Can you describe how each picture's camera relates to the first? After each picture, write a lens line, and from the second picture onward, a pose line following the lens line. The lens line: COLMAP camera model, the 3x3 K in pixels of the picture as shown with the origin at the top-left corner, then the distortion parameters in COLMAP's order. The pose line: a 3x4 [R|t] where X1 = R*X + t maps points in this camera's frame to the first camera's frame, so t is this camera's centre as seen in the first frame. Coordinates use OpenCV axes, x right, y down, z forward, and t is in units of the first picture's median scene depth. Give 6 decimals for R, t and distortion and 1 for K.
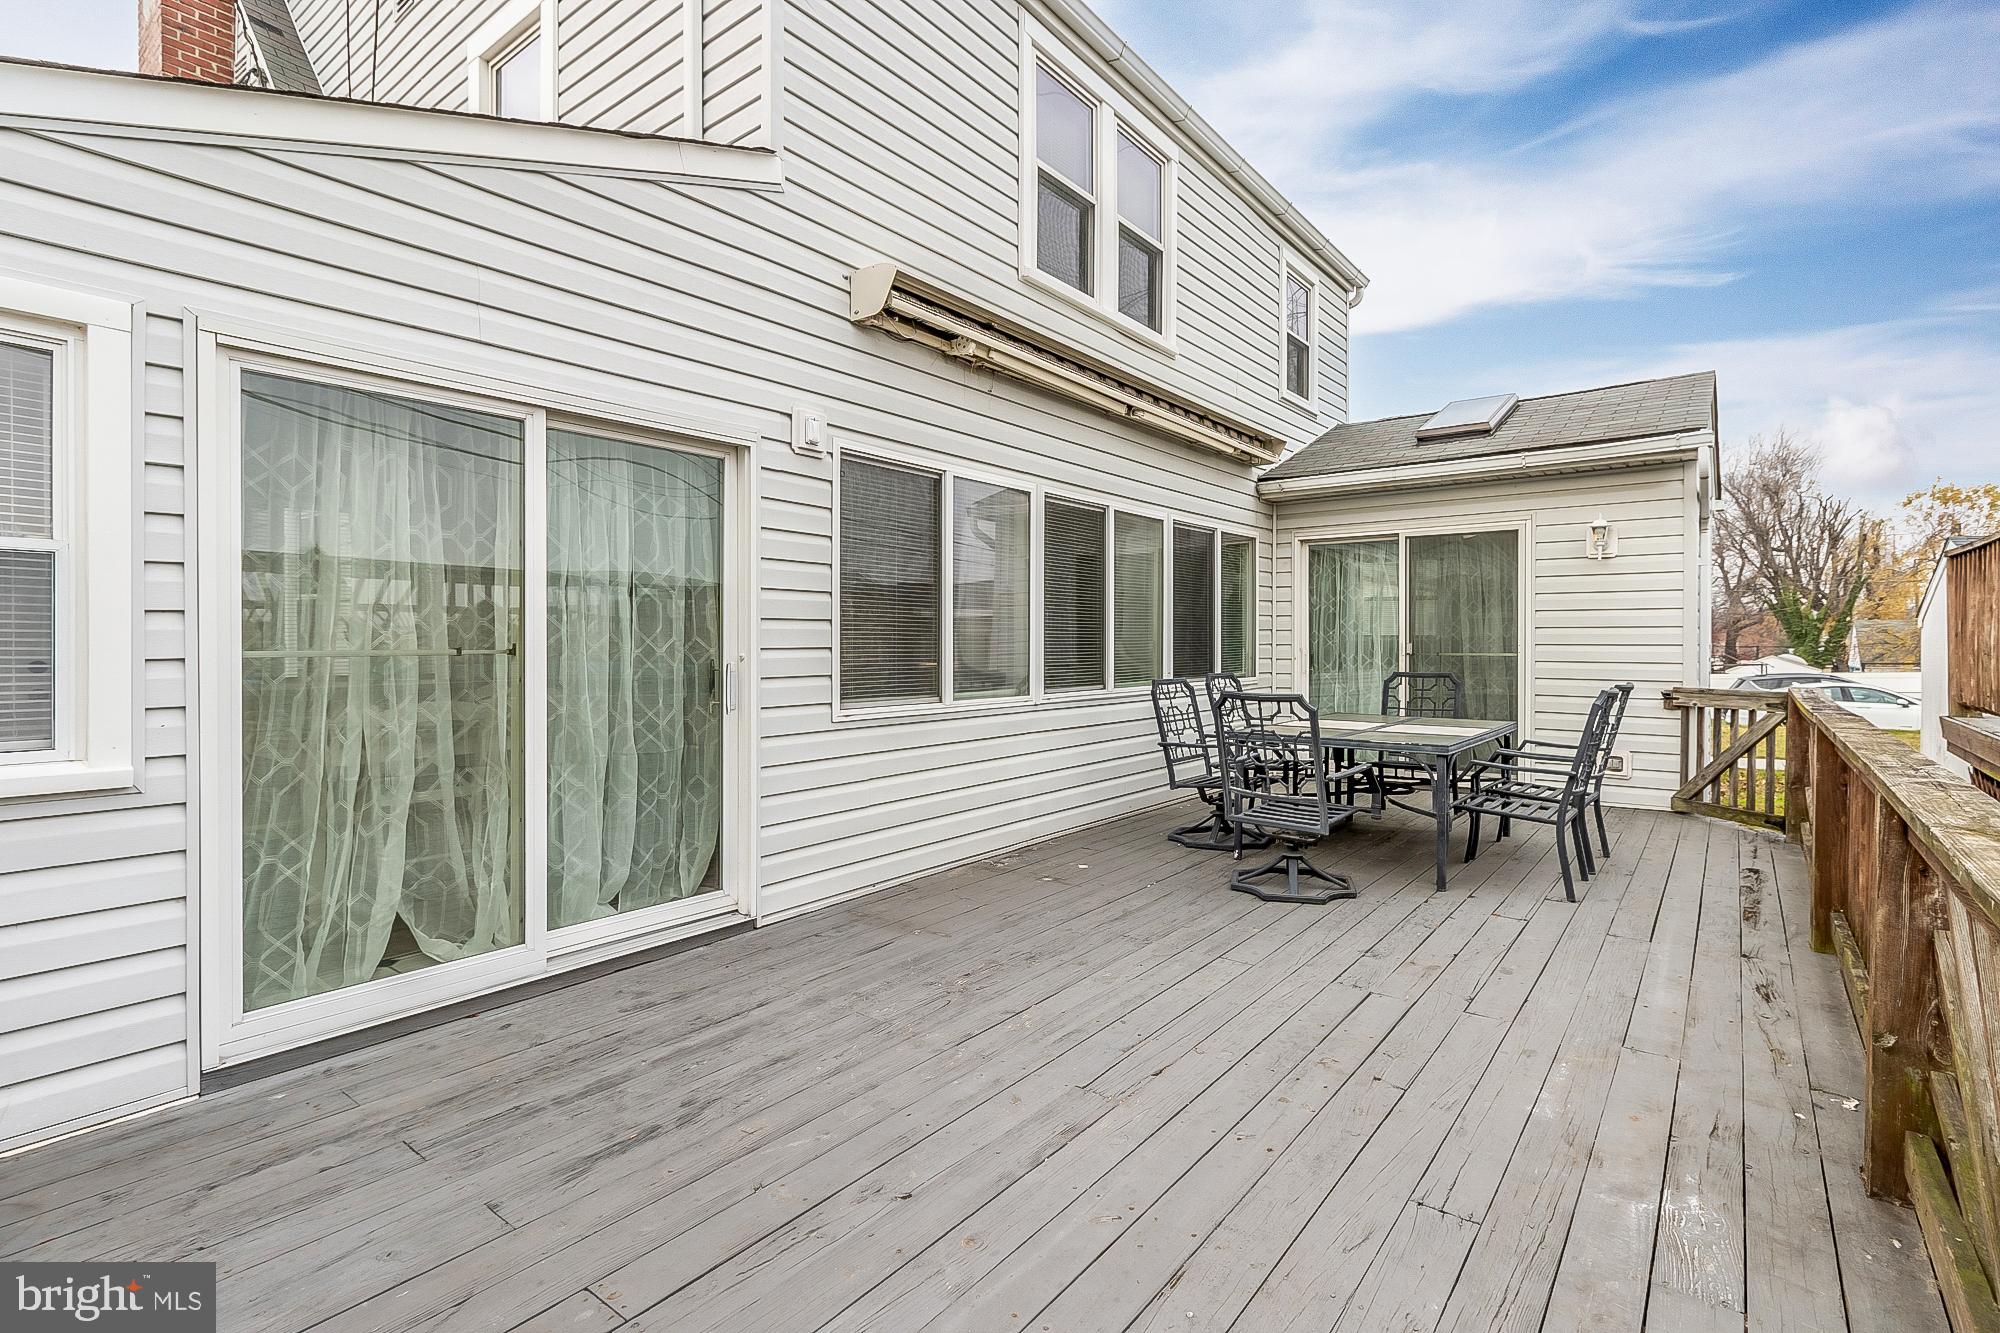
lens RADIAL K [[920.8, 0, 1002.5], [0, 920.8, 649.8], [0, 0, 1]] dist [0.002357, -0.000587]
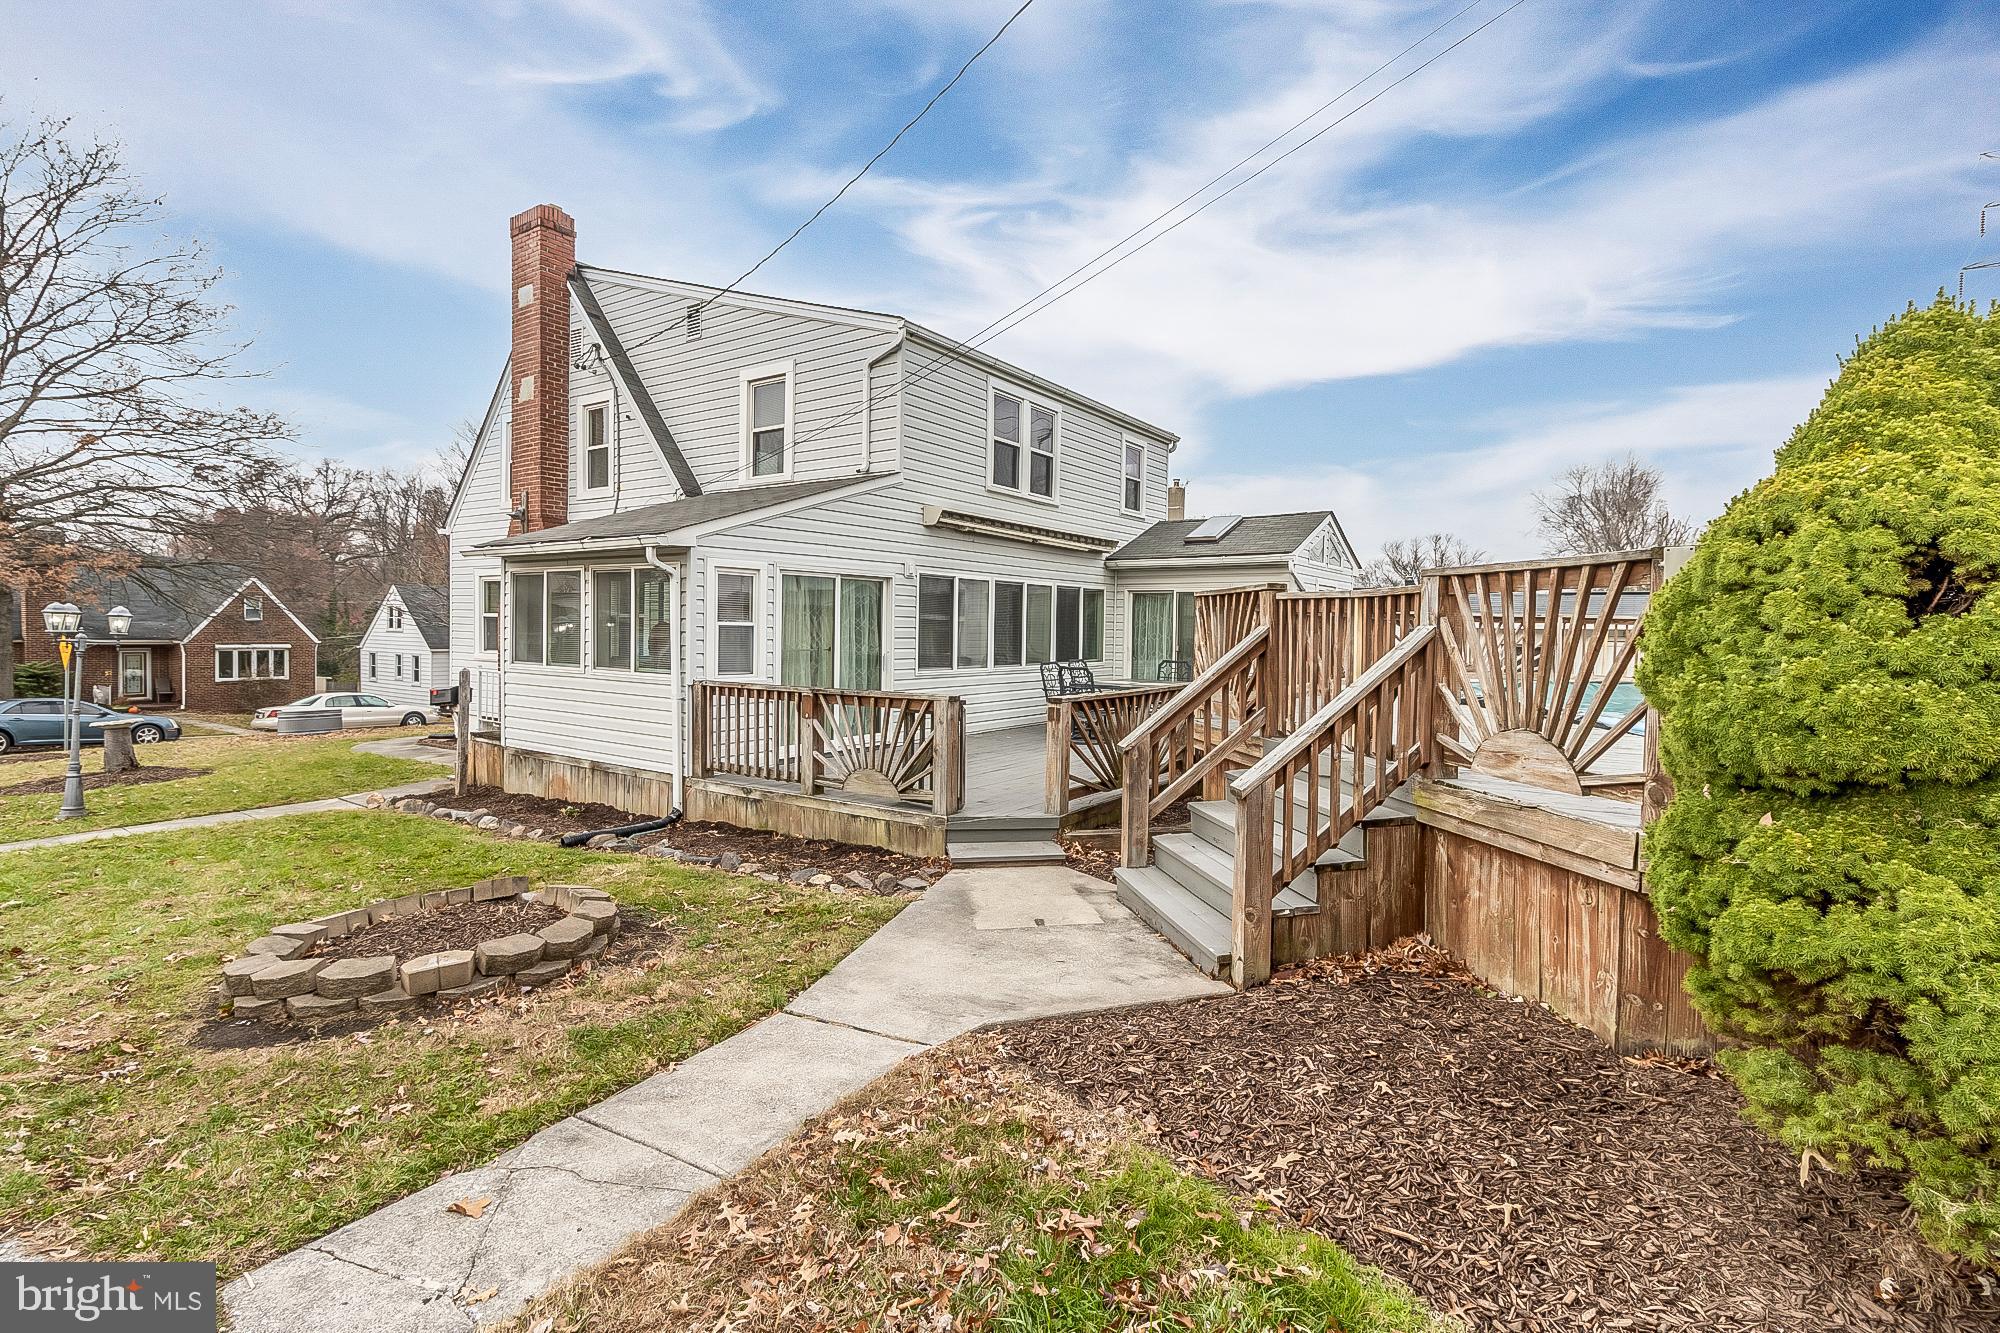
lens RADIAL K [[920.8, 0, 1000.6], [0, 920.8, 656.3], [0, 0, 1]] dist [0.002357, -0.000587]
pose [[0.998133, 0.012913, 0.059694, -0.068933], [-0.014407, 0.999592, 0.024658, -0.034208], [-0.059351, -0.025472, 0.997912, -1.180217]]
